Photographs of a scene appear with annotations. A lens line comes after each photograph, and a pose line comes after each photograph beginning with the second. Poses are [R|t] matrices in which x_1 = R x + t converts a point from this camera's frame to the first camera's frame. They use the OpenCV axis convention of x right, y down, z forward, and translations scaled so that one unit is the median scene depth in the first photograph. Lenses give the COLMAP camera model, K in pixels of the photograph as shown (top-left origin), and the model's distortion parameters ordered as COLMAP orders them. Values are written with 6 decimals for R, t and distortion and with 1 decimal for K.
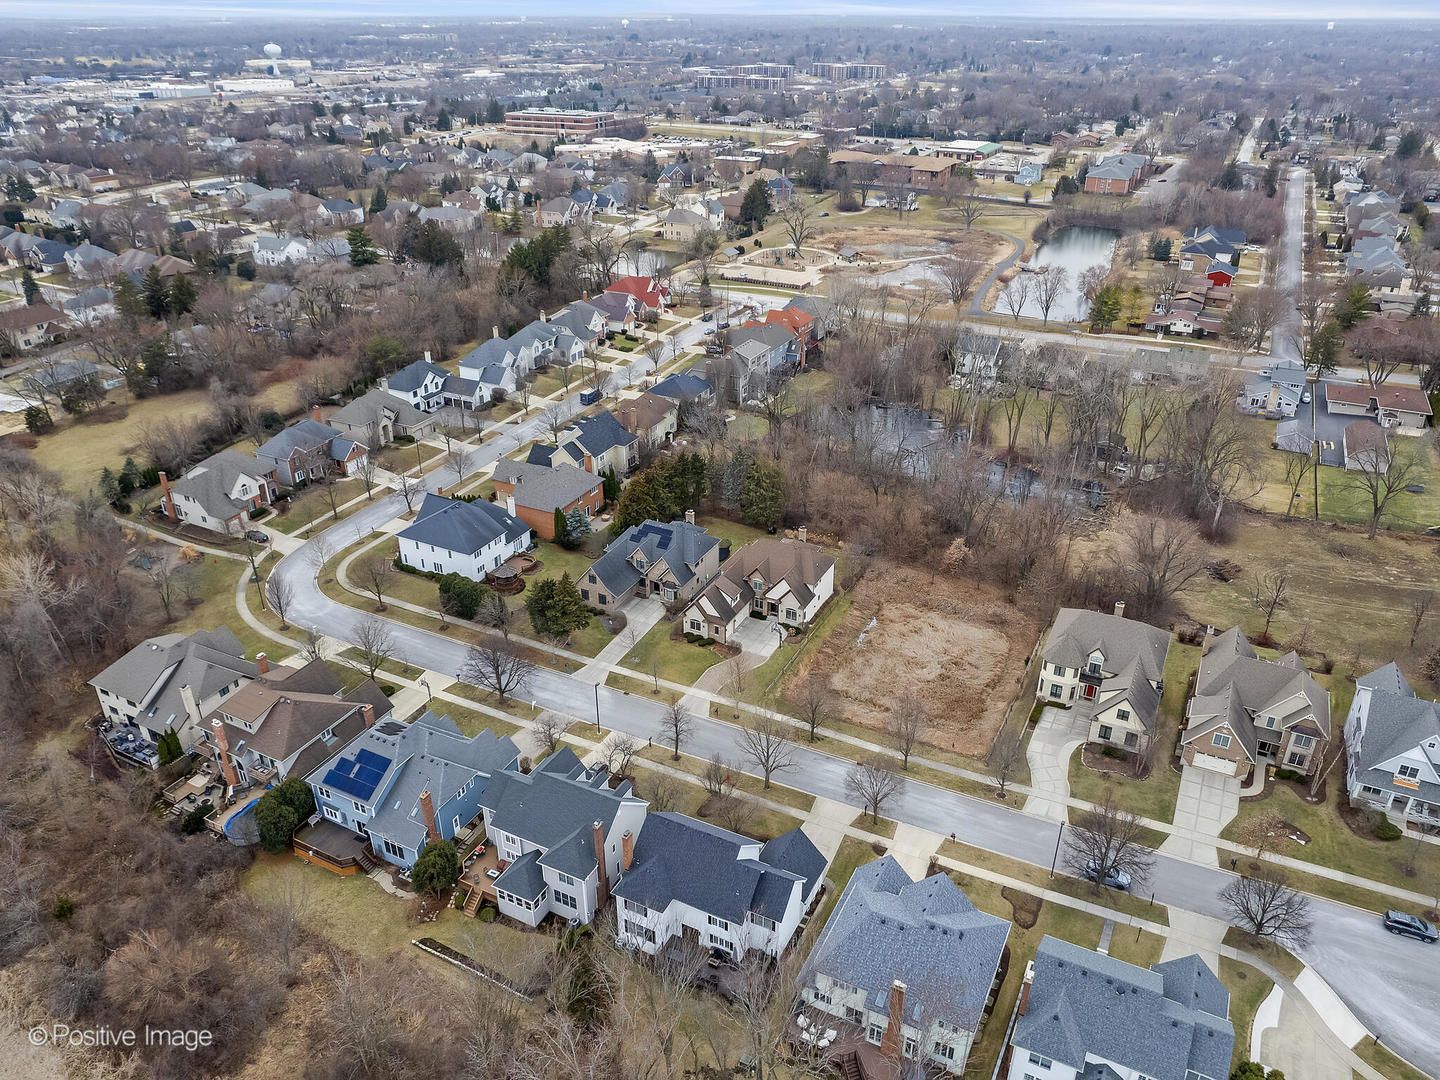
lens RADIAL K [[1043.5, 0, 720.0], [0, 1043.5, 540.0], [0, 0, 1]] dist [-0.086776, 0.079496]
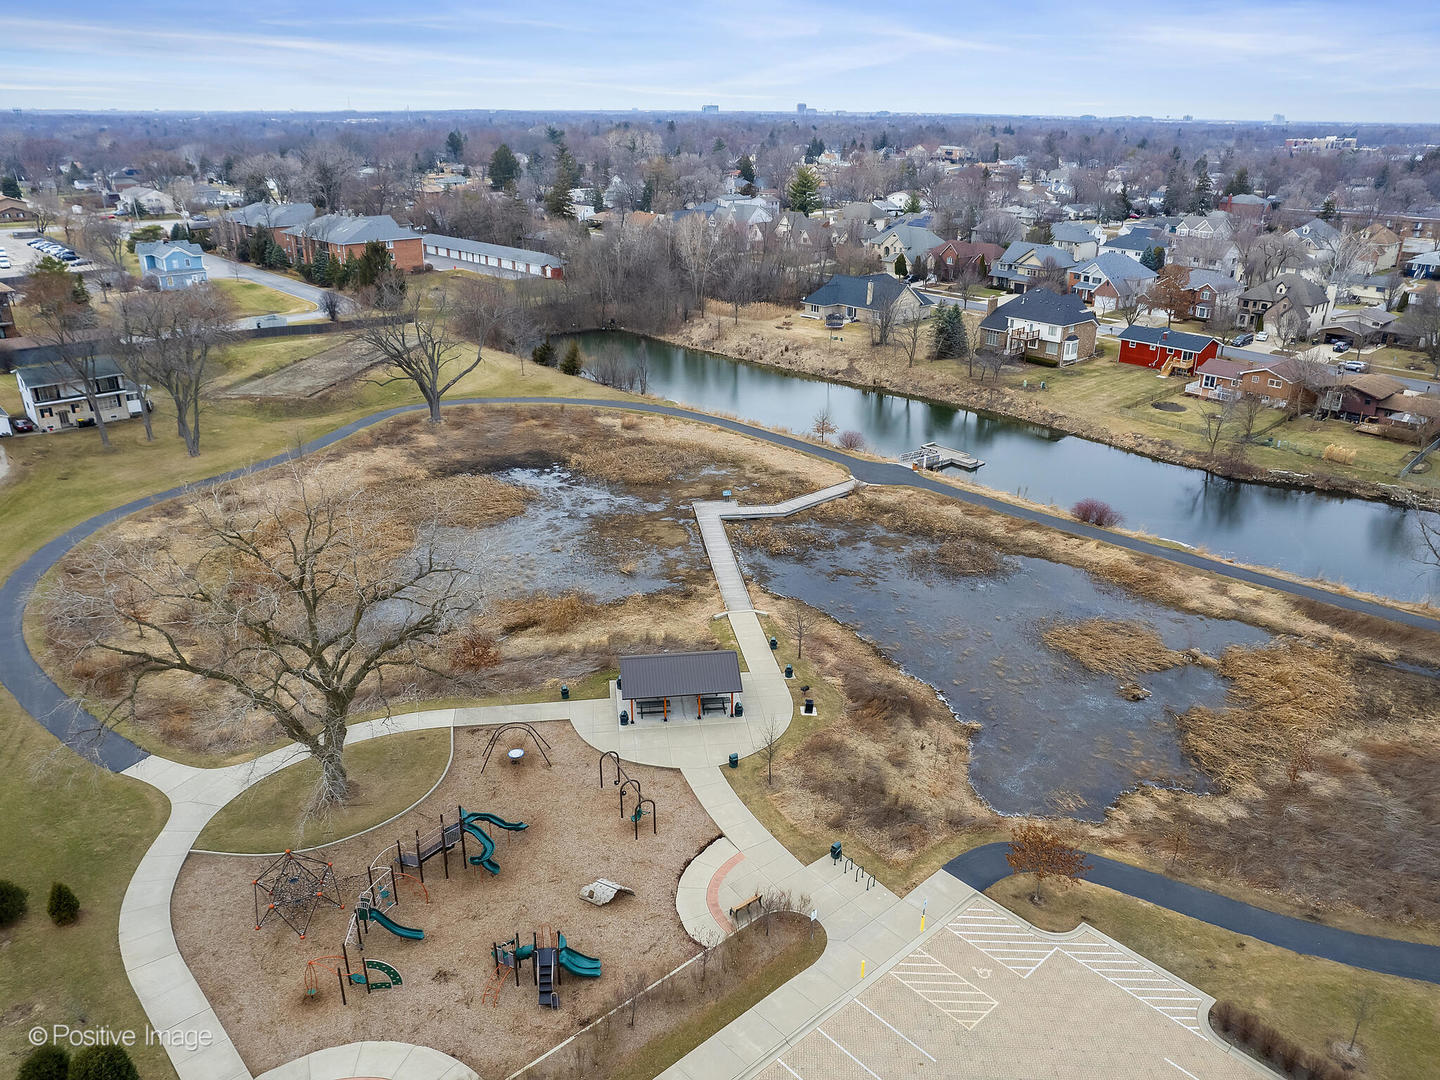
lens RADIAL K [[1043.5, 0, 720.0], [0, 1043.5, 540.0], [0, 0, 1]] dist [-0.086776, 0.079496]
pose [[0.339558, -0.360021, 0.868956, -0.021875], [0.426654, 0.882290, 0.198824, -0.222807], [-0.838252, 0.303232, 0.453193, 0.599341]]
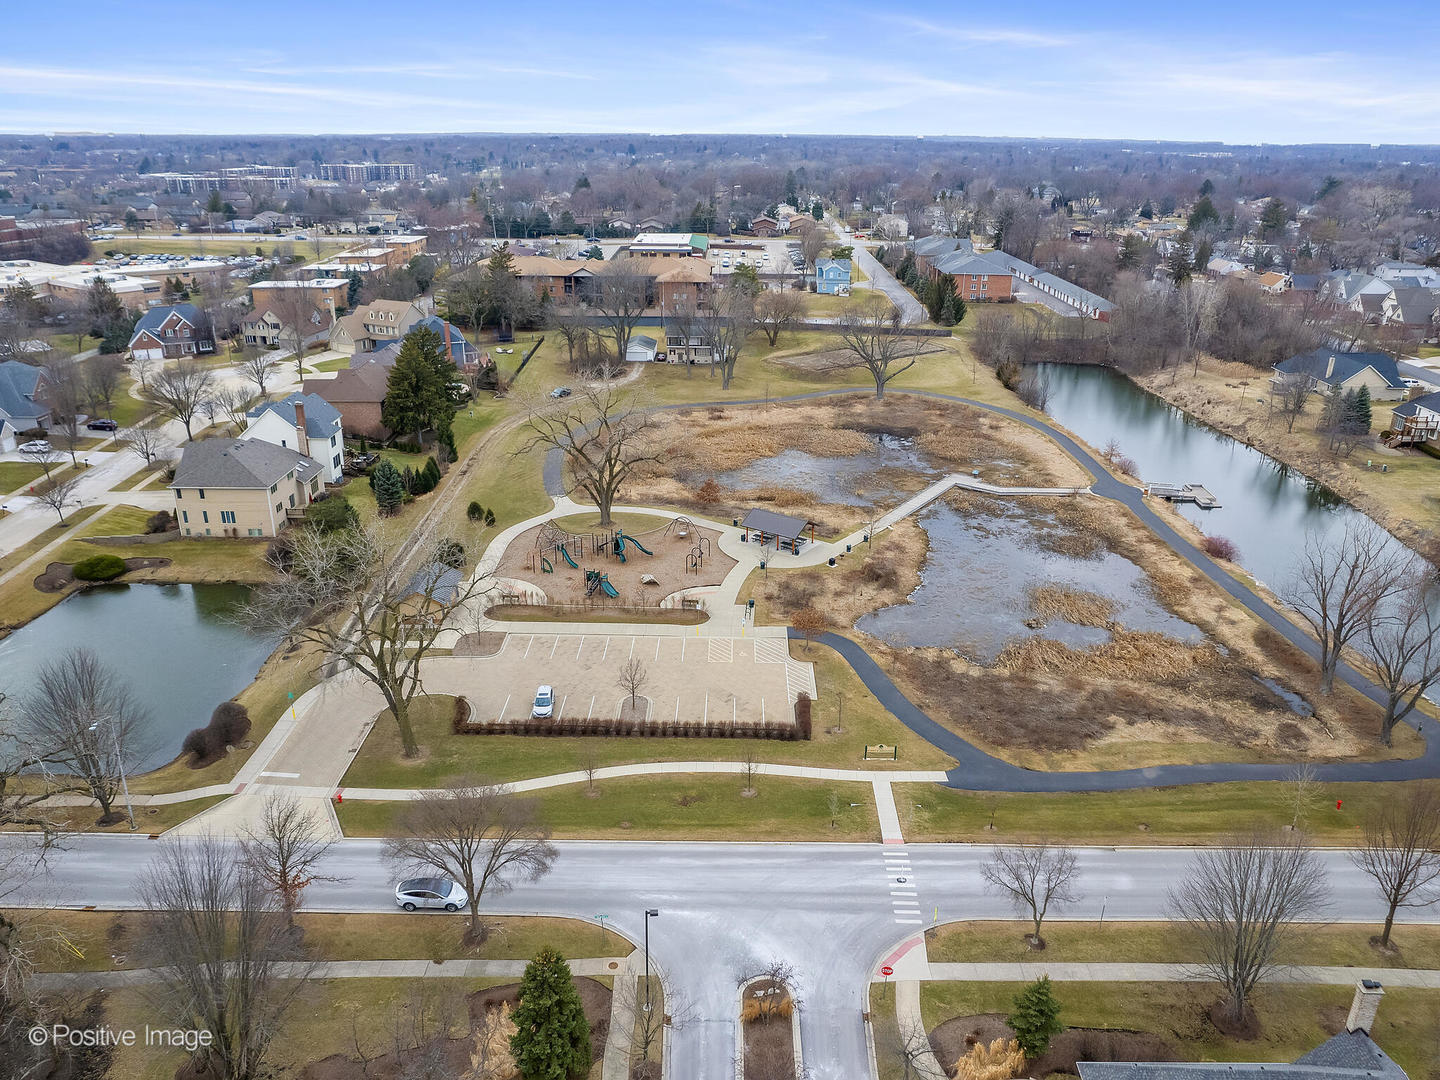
lens RADIAL K [[1043.5, 0, 720.0], [0, 1043.5, 540.0], [0, 0, 1]] dist [-0.086776, 0.079496]
pose [[0.894423, -0.161331, 0.417108, -0.026779], [0.202274, 0.977751, -0.055566, -0.170523], [-0.398864, 0.134069, 0.907157, 0.460227]]
